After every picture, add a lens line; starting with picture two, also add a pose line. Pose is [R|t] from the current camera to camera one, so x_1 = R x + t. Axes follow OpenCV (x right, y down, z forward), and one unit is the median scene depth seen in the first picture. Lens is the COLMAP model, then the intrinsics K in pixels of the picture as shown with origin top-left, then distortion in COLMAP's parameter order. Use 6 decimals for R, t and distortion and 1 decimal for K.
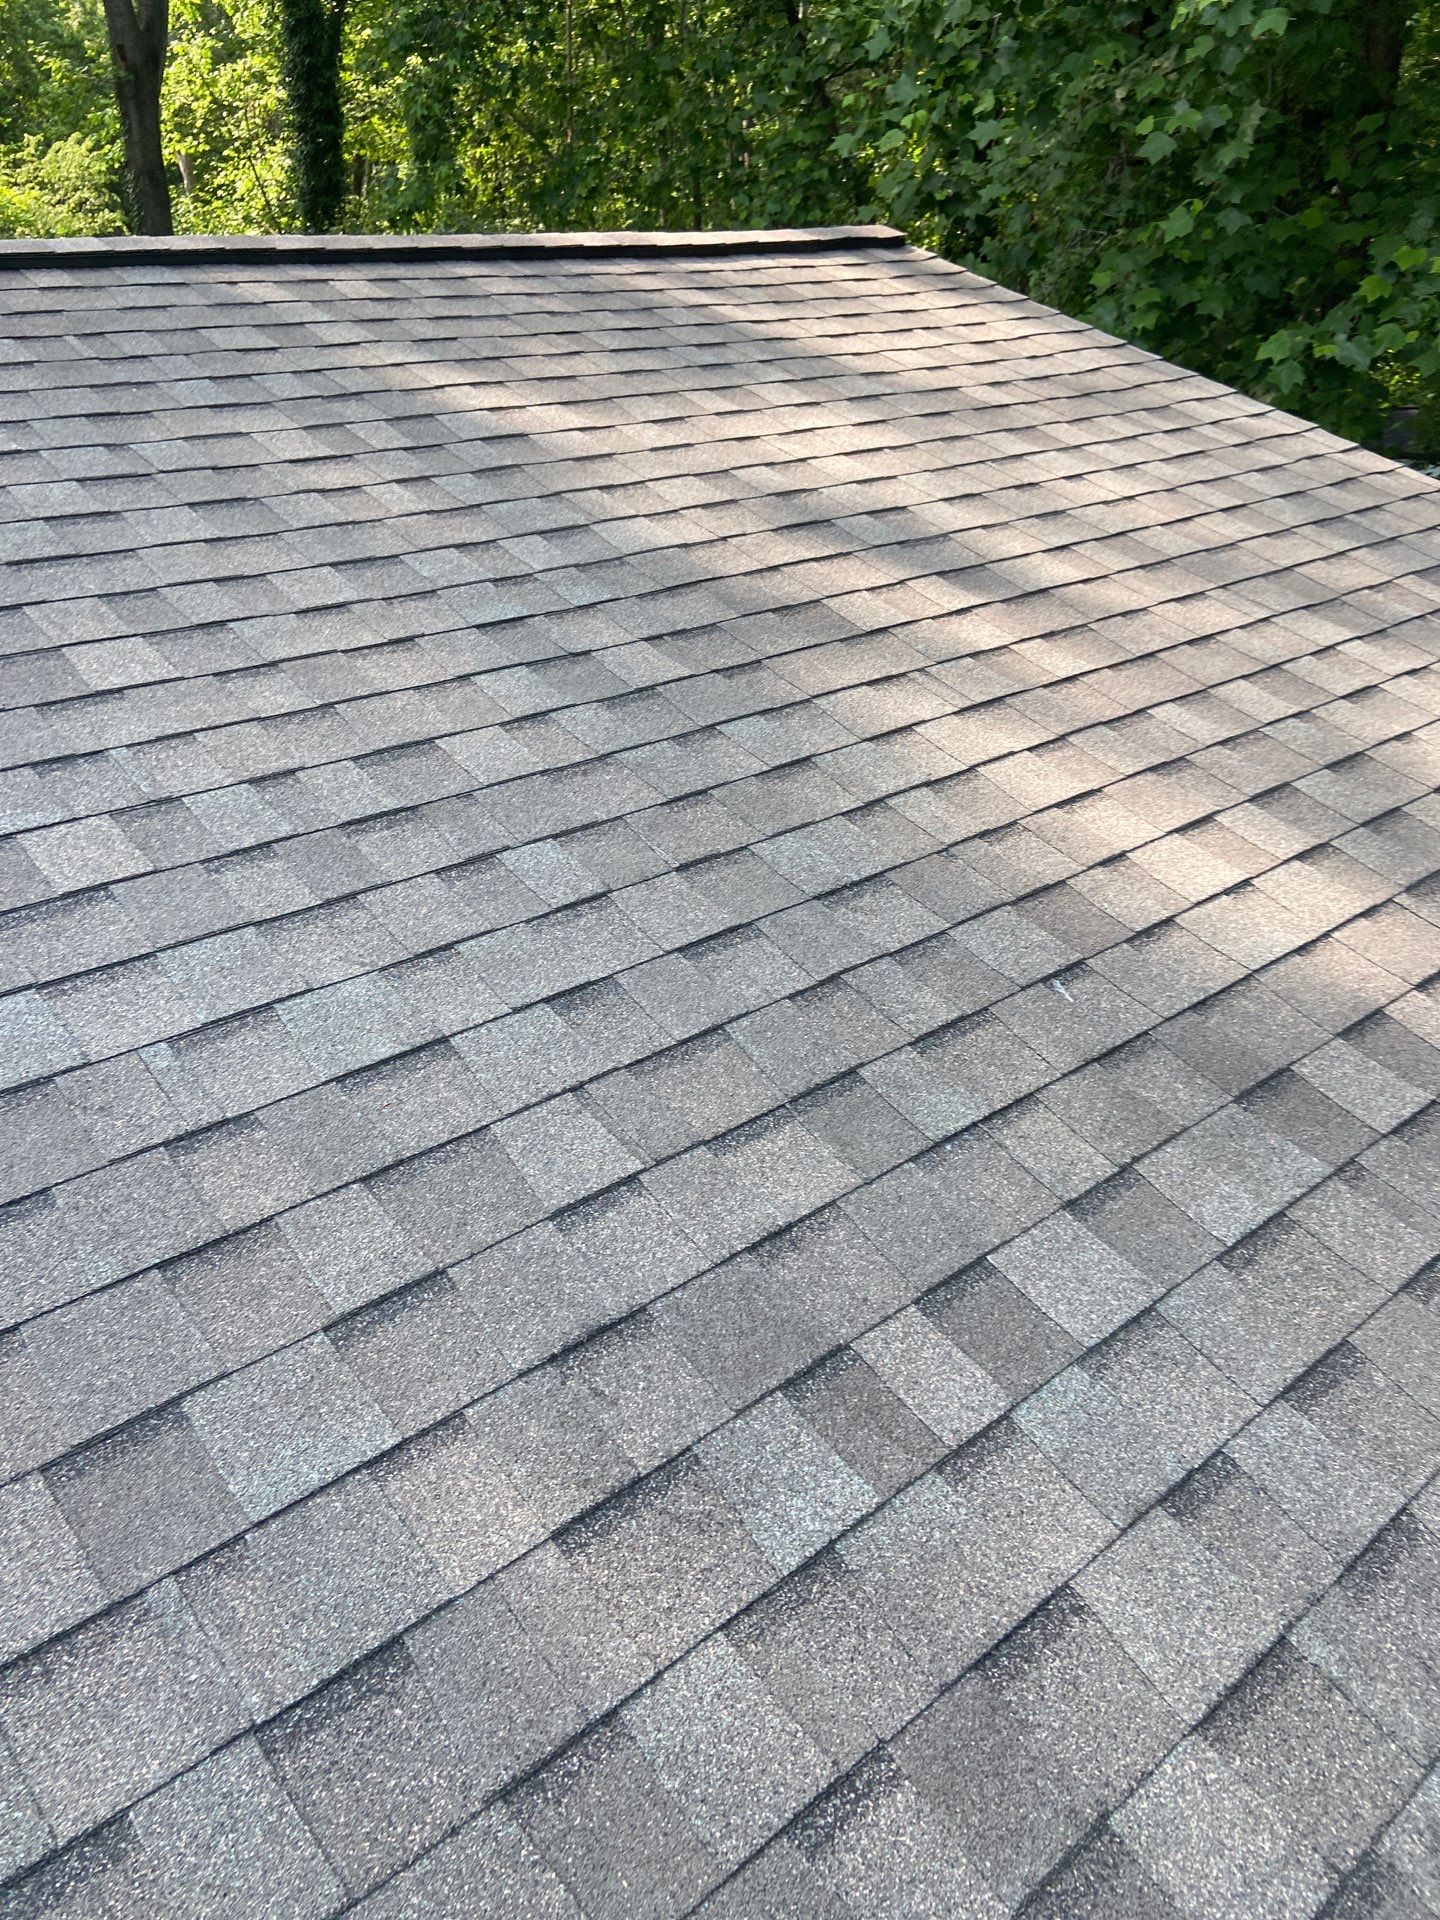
lens RADIAL K [[1448.5, 0, 704.3], [0, 1448.5, 949.3], [0, 0, 1]] dist [0.141338, -0.171384]
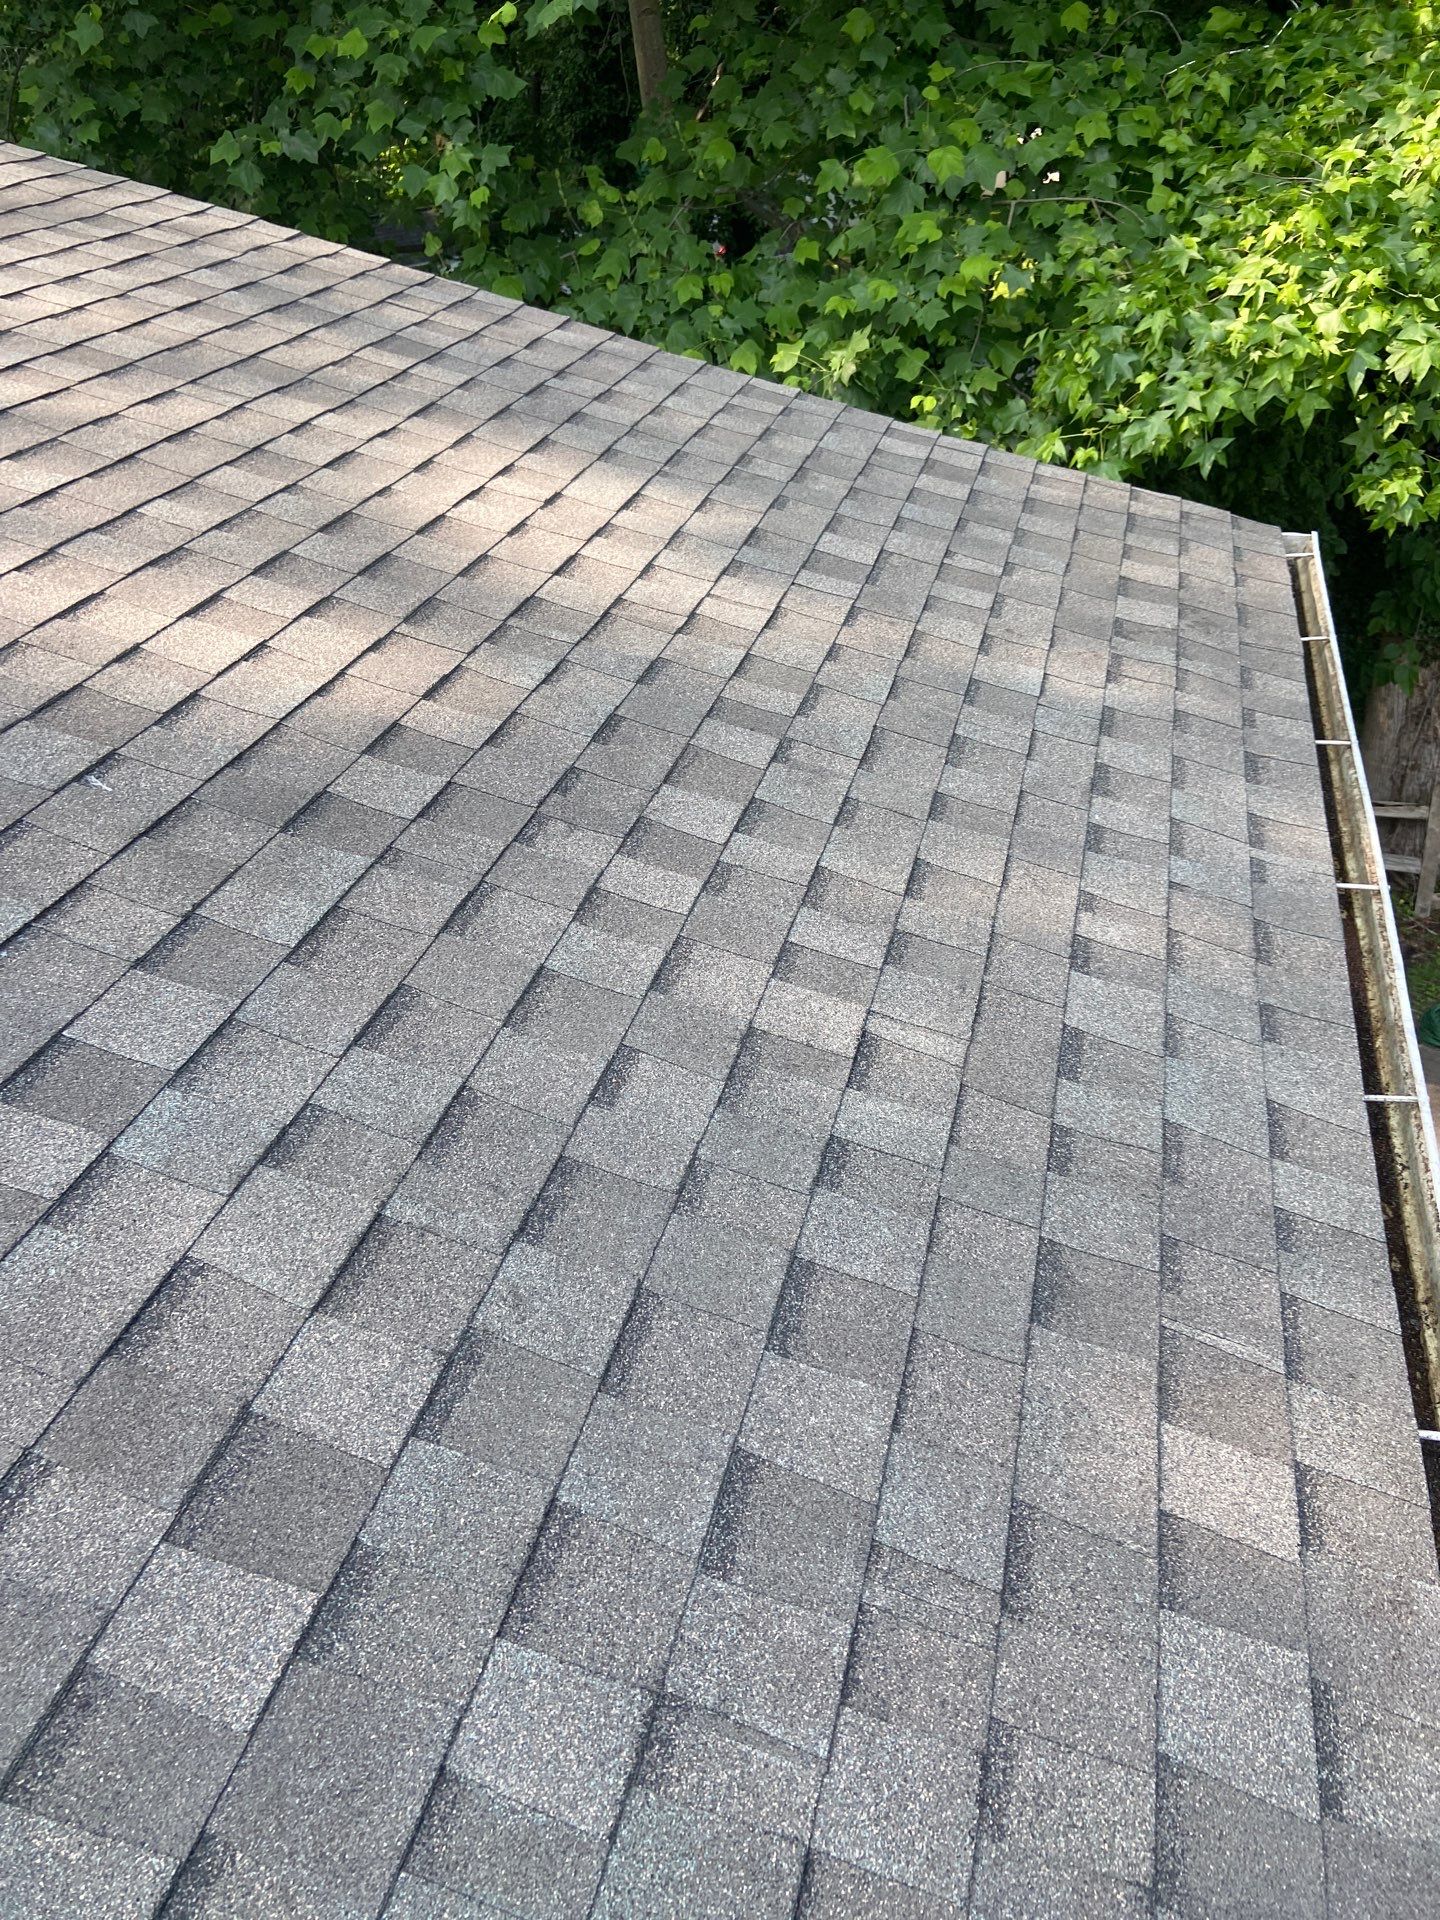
lens RADIAL K [[1448.5, 0, 704.3], [0, 1448.5, 949.3], [0, 0, 1]] dist [0.141338, -0.171384]
pose [[0.831712, -0.341782, 0.437539, 0.091972], [0.298704, 0.939749, 0.166278, 0.079938], [-0.468008, -0.007600, 0.883692, -0.097117]]
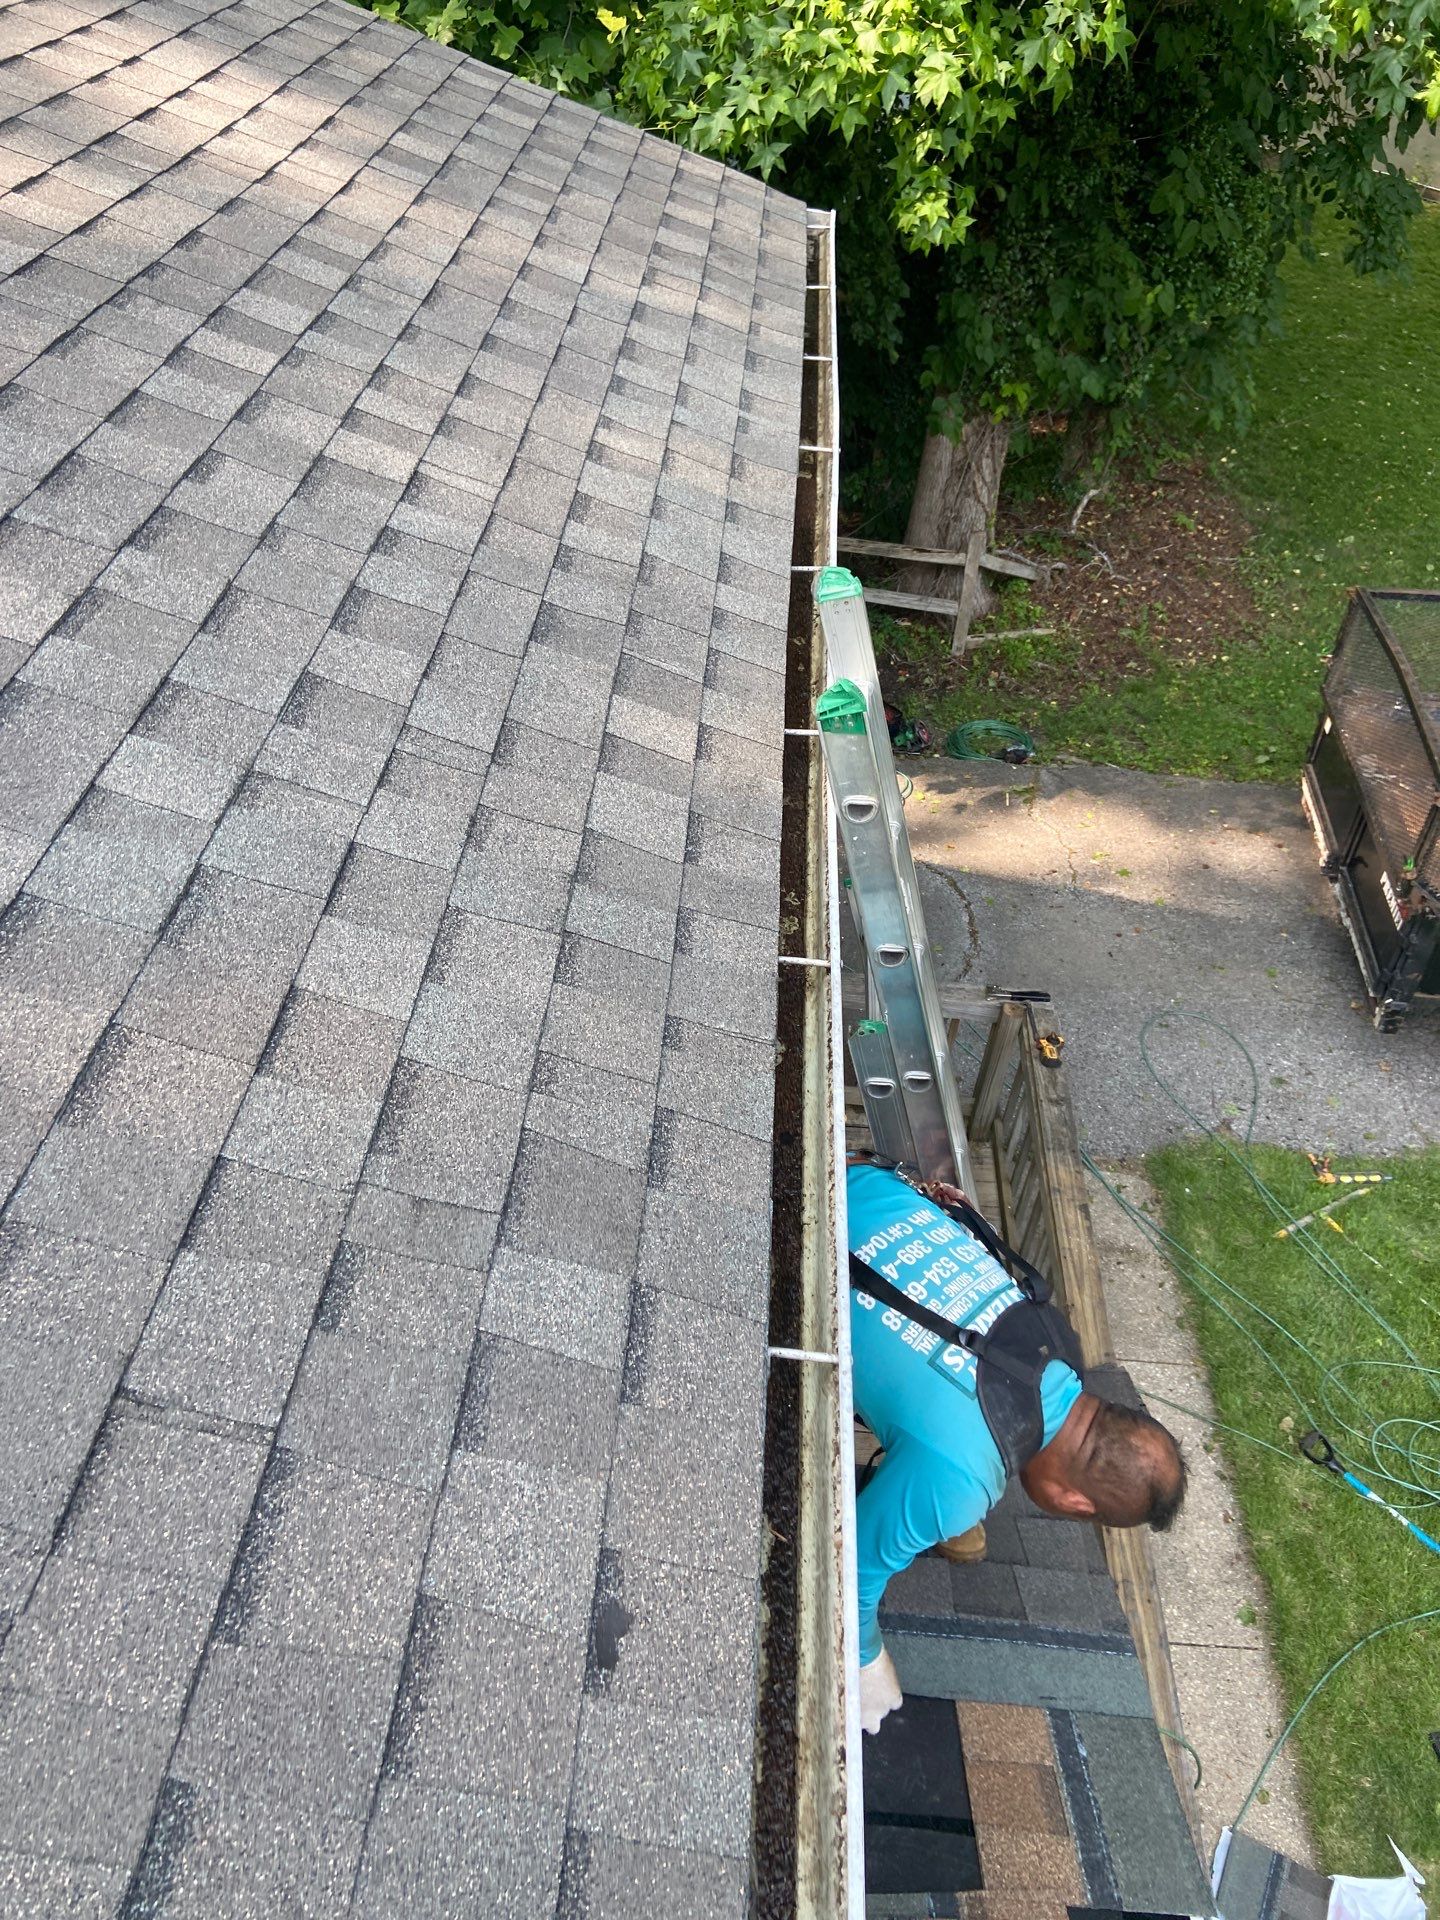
lens RADIAL K [[1448.5, 0, 704.3], [0, 1448.5, 949.3], [0, 0, 1]] dist [0.141338, -0.171384]
pose [[0.700312, -0.410744, 0.583825, -0.104292], [0.235176, 0.904967, 0.354581, 0.277982], [-0.673985, -0.111016, 0.730356, -0.364846]]
